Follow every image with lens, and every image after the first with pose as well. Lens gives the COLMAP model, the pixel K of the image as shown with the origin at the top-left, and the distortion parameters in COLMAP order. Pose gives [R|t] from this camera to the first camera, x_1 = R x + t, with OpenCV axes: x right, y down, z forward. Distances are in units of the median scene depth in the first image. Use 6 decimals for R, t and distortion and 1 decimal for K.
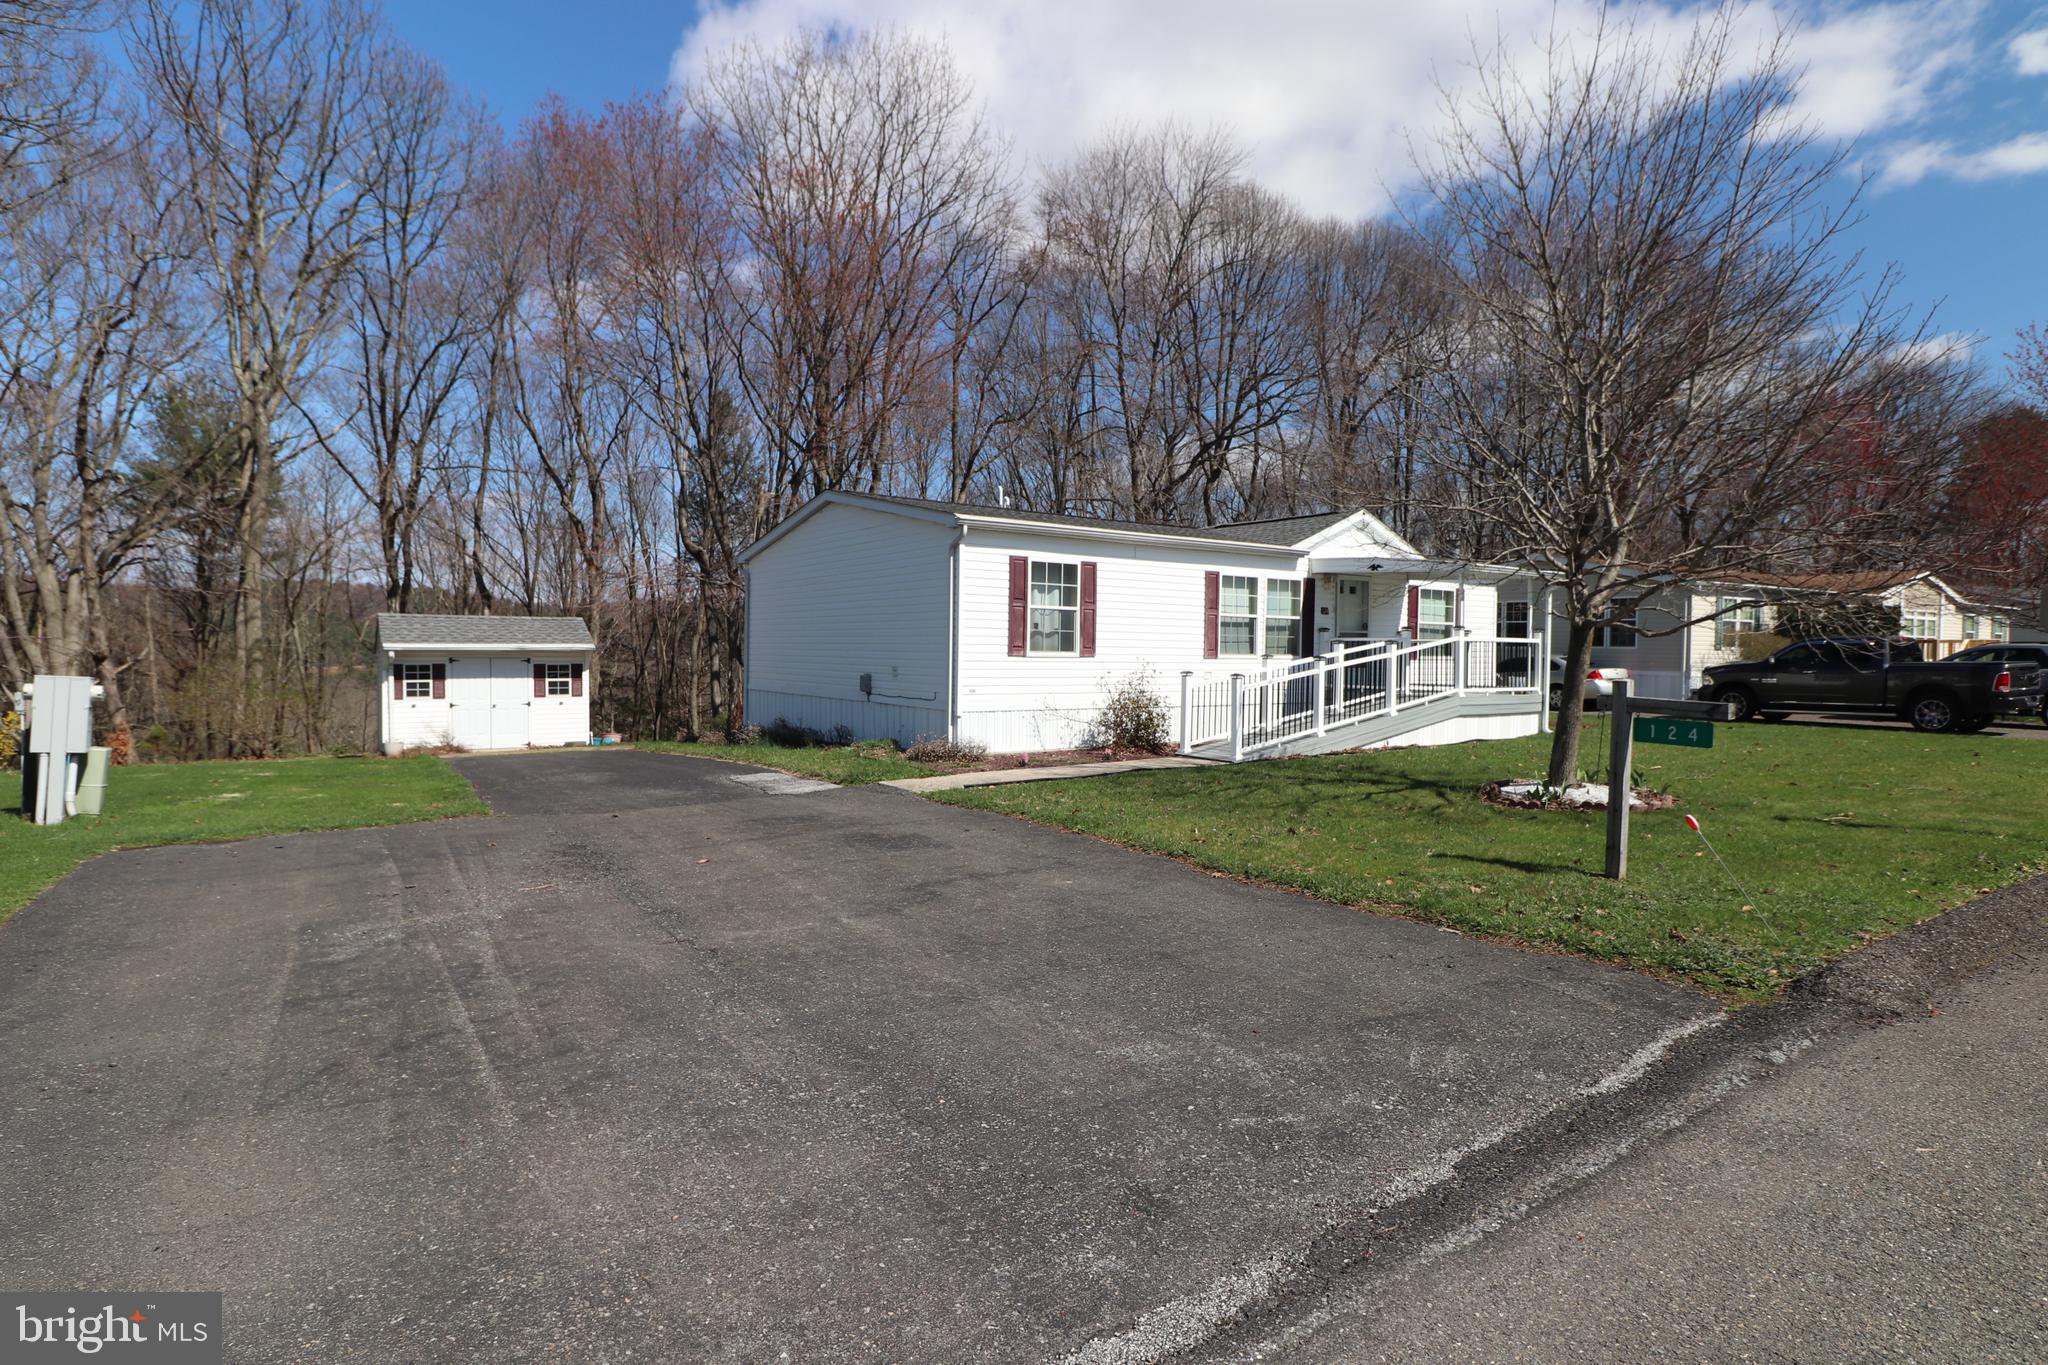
lens RADIAL K [[1047.8, 0, 1025.1], [0, 1047.8, 672.8], [0, 0, 1]] dist [-0.003146, -0.005441]
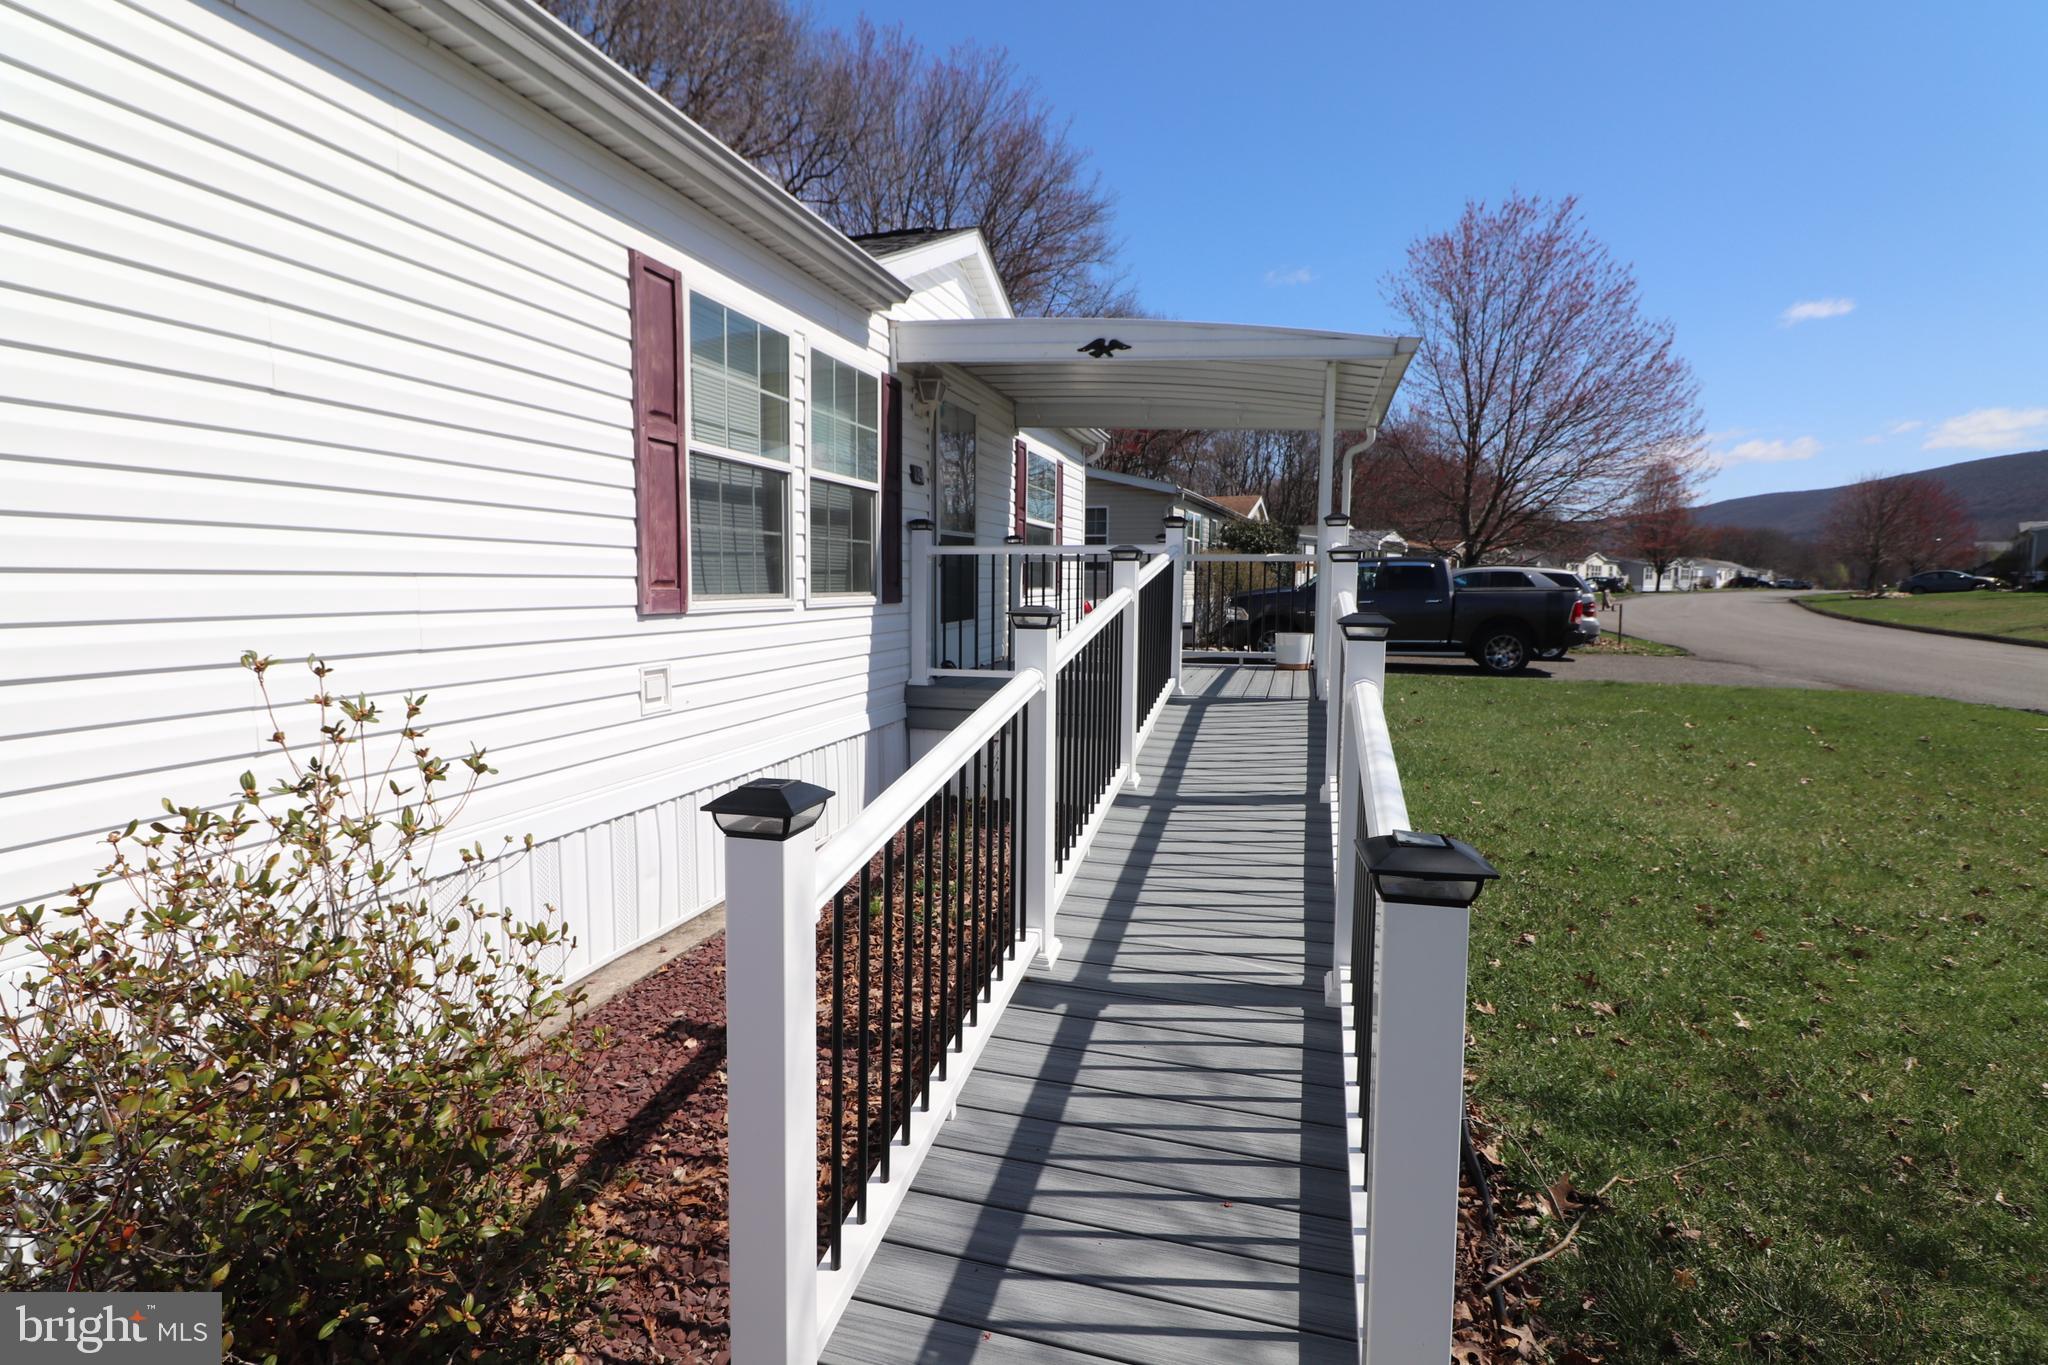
lens RADIAL K [[1000.6, 0, 1029.3], [0, 1000.6, 661.5], [0, 0, 1]] dist [0.000579, -0.007801]
pose [[0.768470, -0.058003, 0.637251, 0.090377], [0.016207, 0.997328, 0.071233, -0.018599], [-0.639680, -0.044413, 0.767357, 0.754530]]
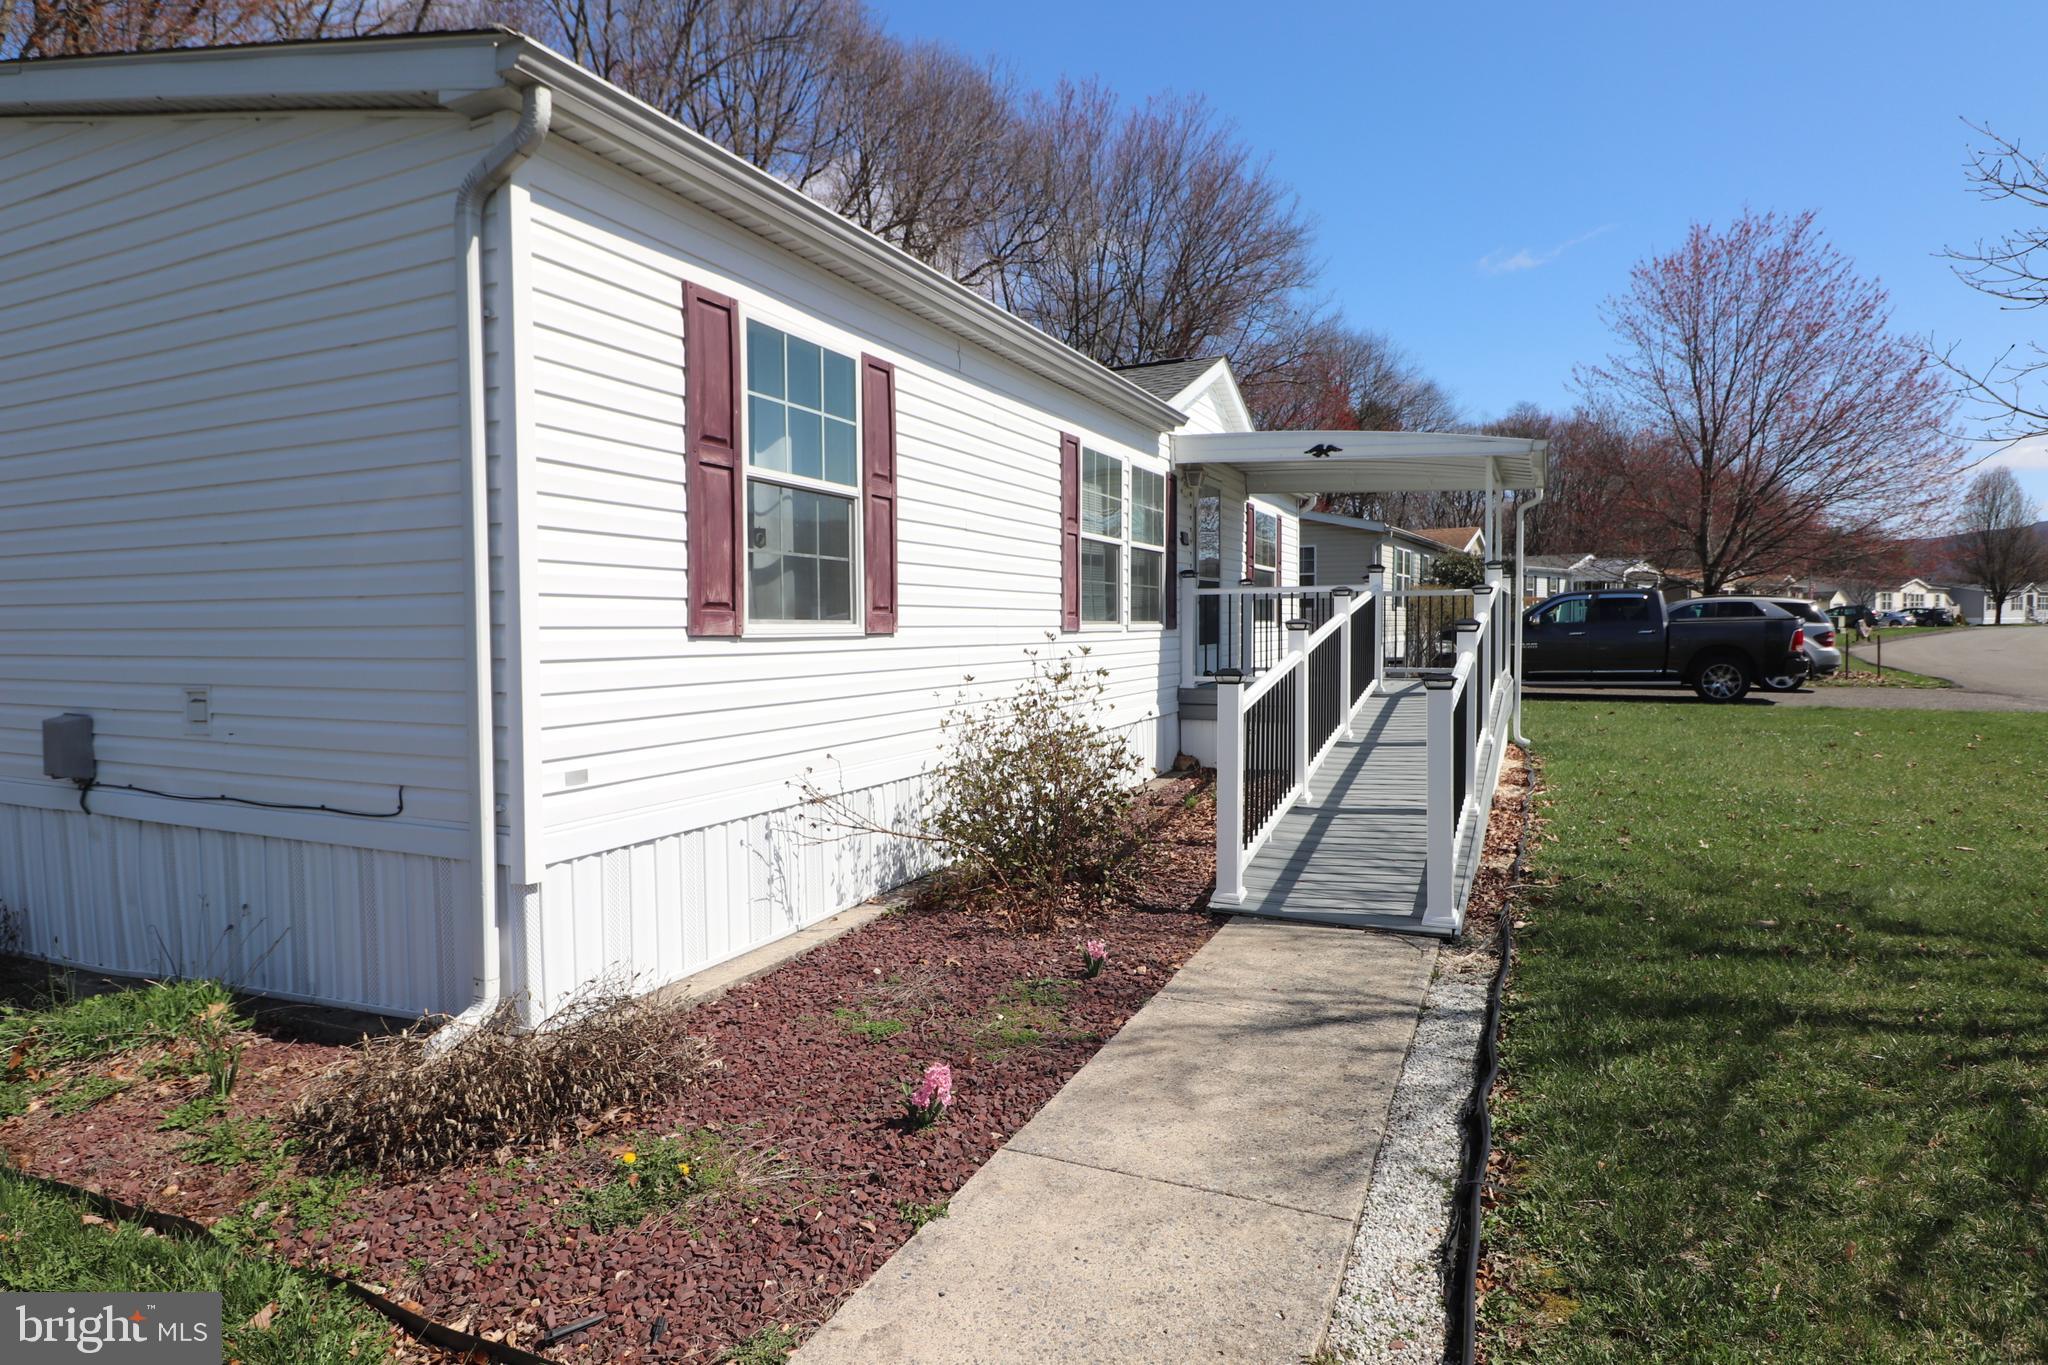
lens RADIAL K [[1119.1, 0, 1018.5], [0, 1119.1, 669.3], [0, 0, 1]] dist [-0.001622, -0.000446]
pose [[0.868123, -0.037907, 0.494899, -0.076887], [0.028836, 0.999247, 0.025957, -0.011049], [-0.495510, -0.008263, 0.868563, 0.596123]]
